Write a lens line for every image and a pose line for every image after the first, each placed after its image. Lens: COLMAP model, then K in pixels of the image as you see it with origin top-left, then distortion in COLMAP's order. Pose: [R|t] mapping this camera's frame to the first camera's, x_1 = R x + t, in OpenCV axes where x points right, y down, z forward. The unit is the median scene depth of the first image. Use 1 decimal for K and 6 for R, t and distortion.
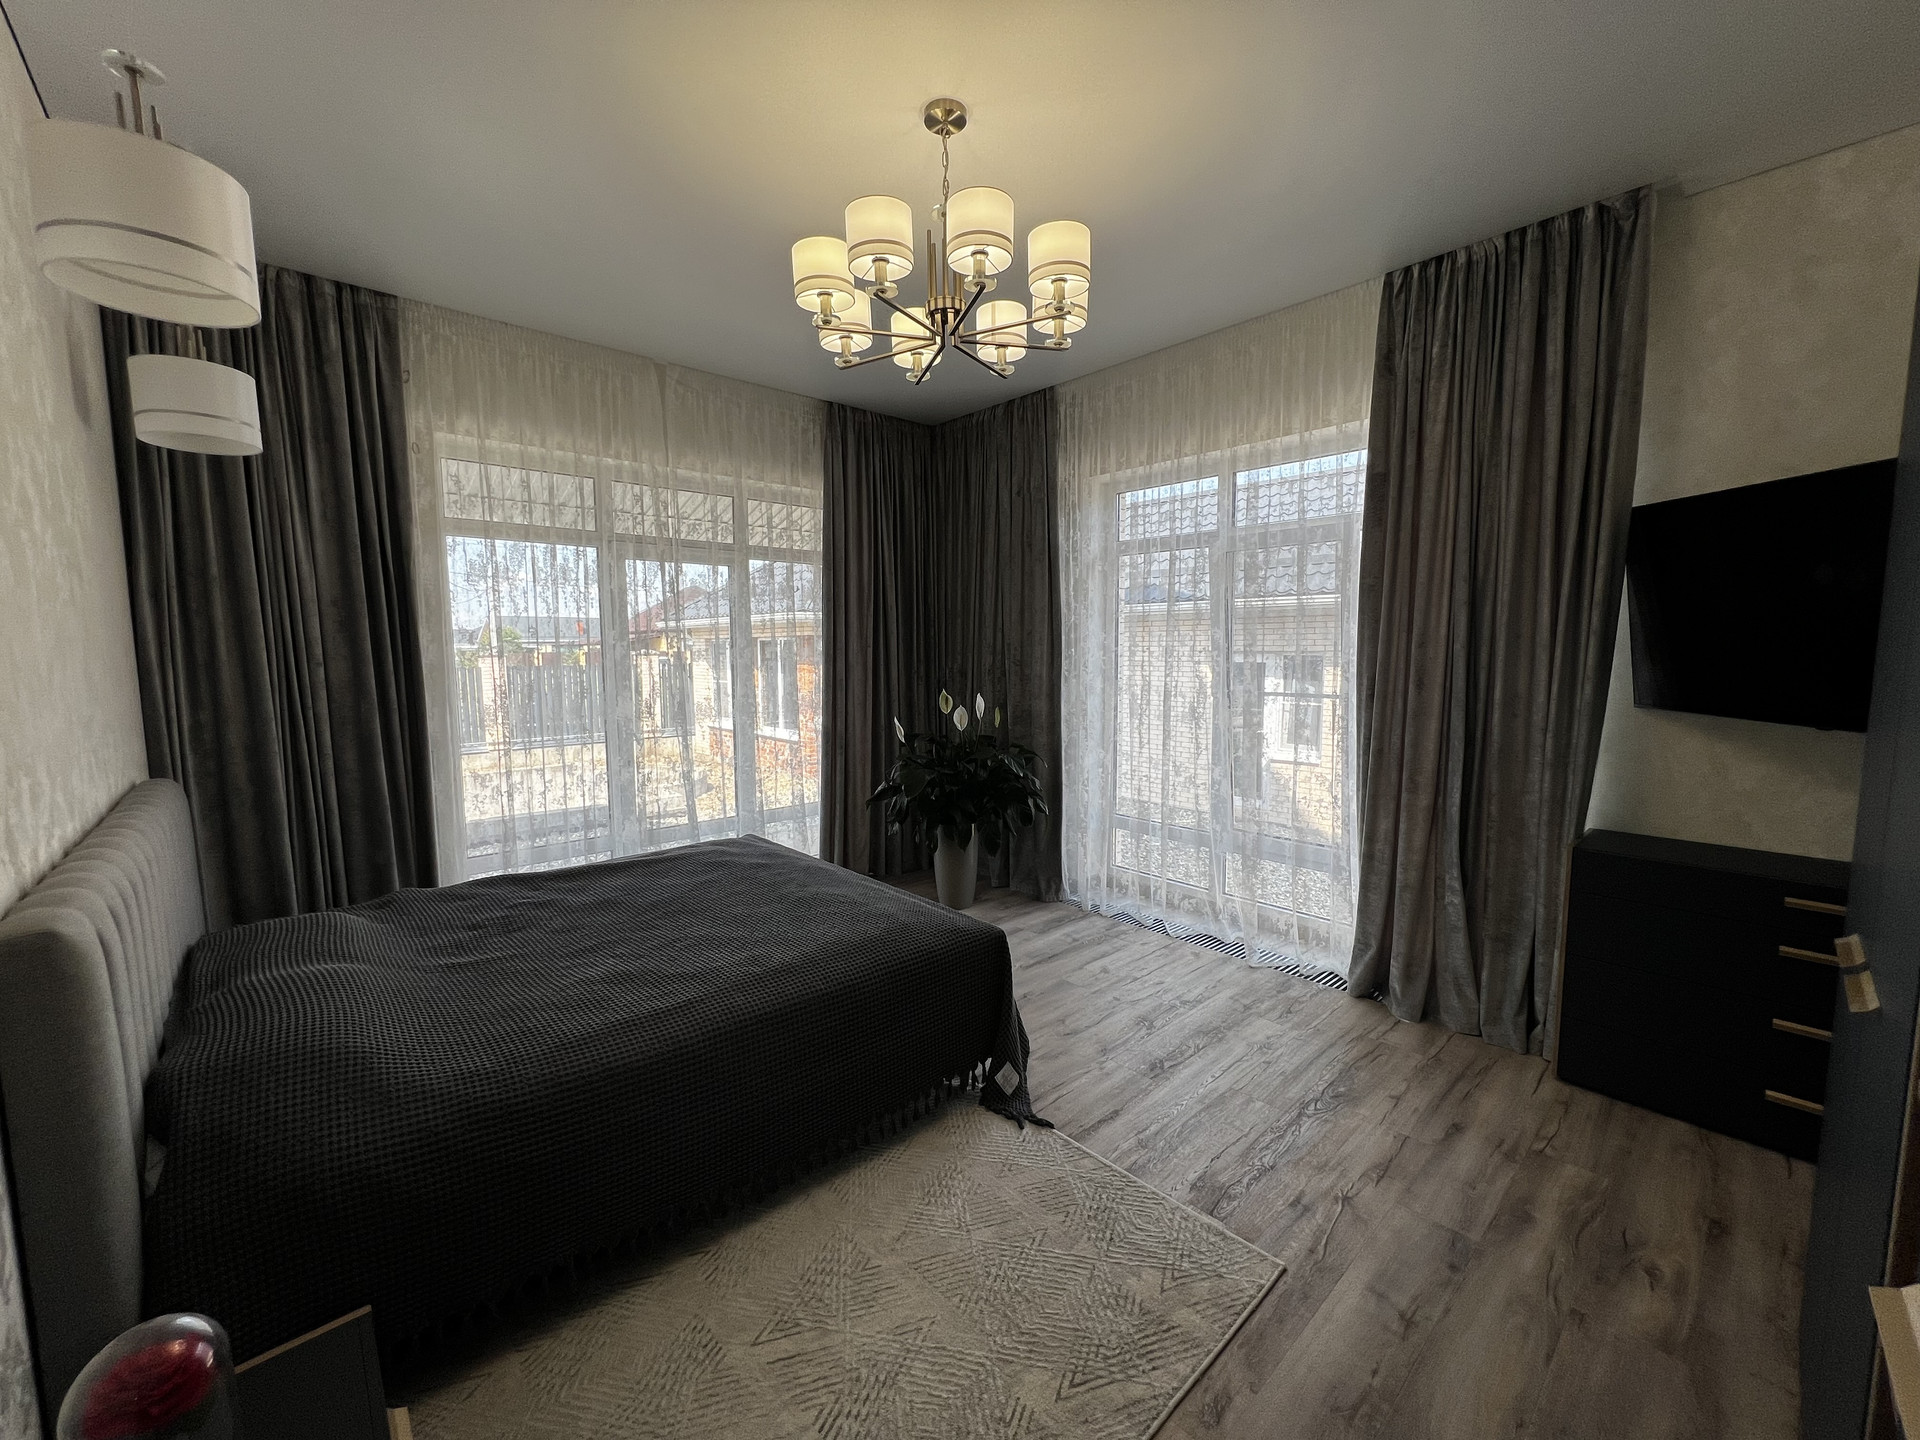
lens RADIAL K [[769.3, 0, 957.3], [0, 769.3, 722.7], [0, 0, 1]] dist [0.000344, 0.000479]
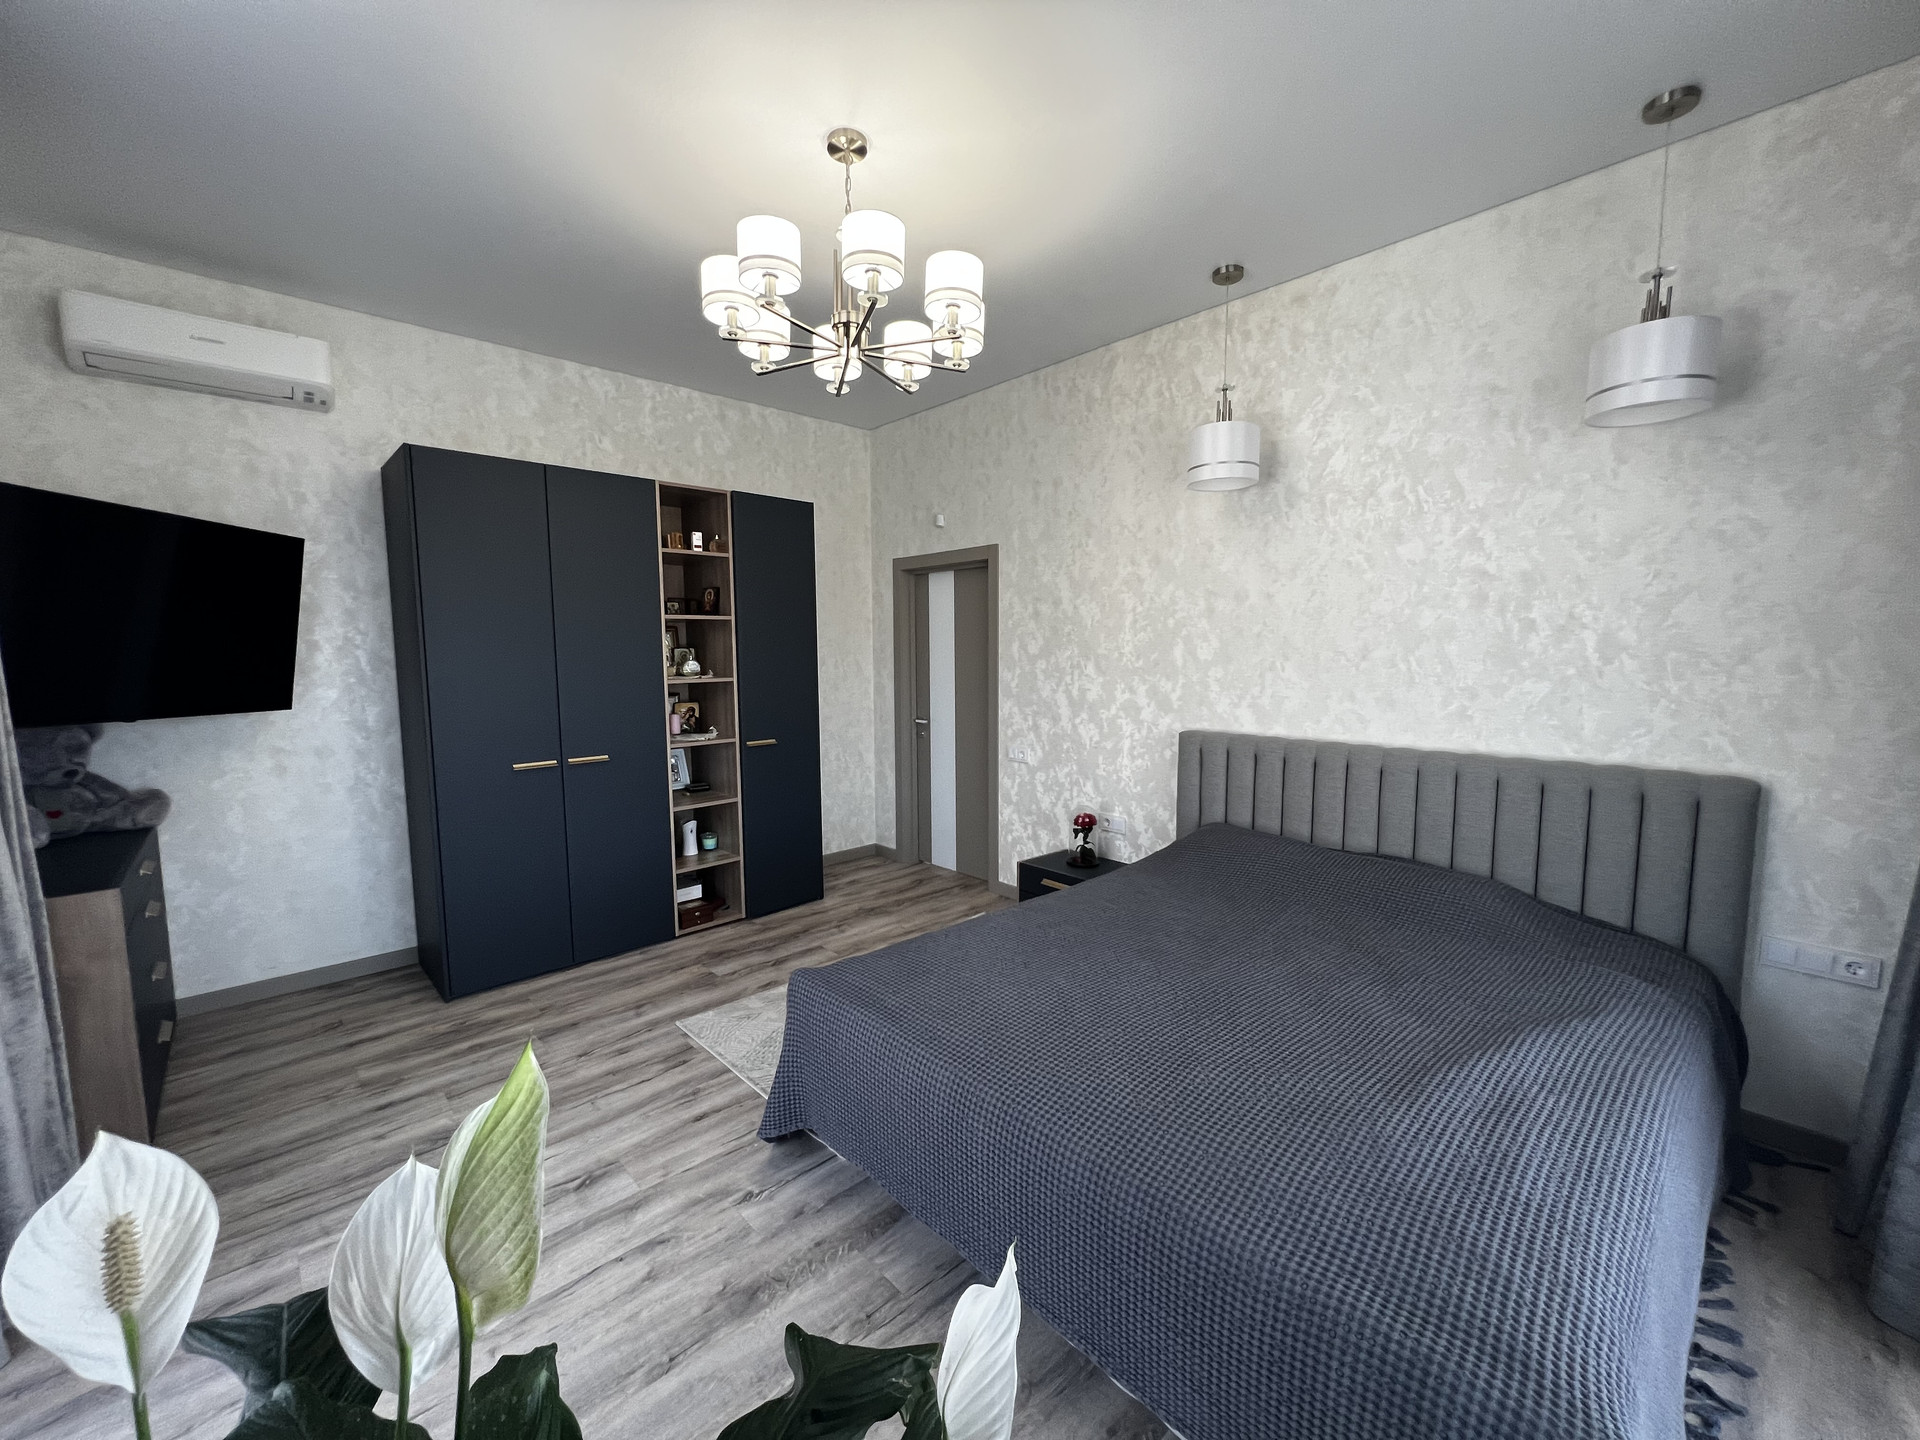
lens RADIAL K [[769.3, 0, 957.3], [0, 769.3, 722.7], [0, 0, 1]] dist [0.000344, 0.000479]
pose [[-0.999906, 0.011295, -0.007738, -0.150945], [0.009561, 0.980580, 0.195886, -0.214038], [0.009800, 0.195794, -0.980596, 2.215463]]
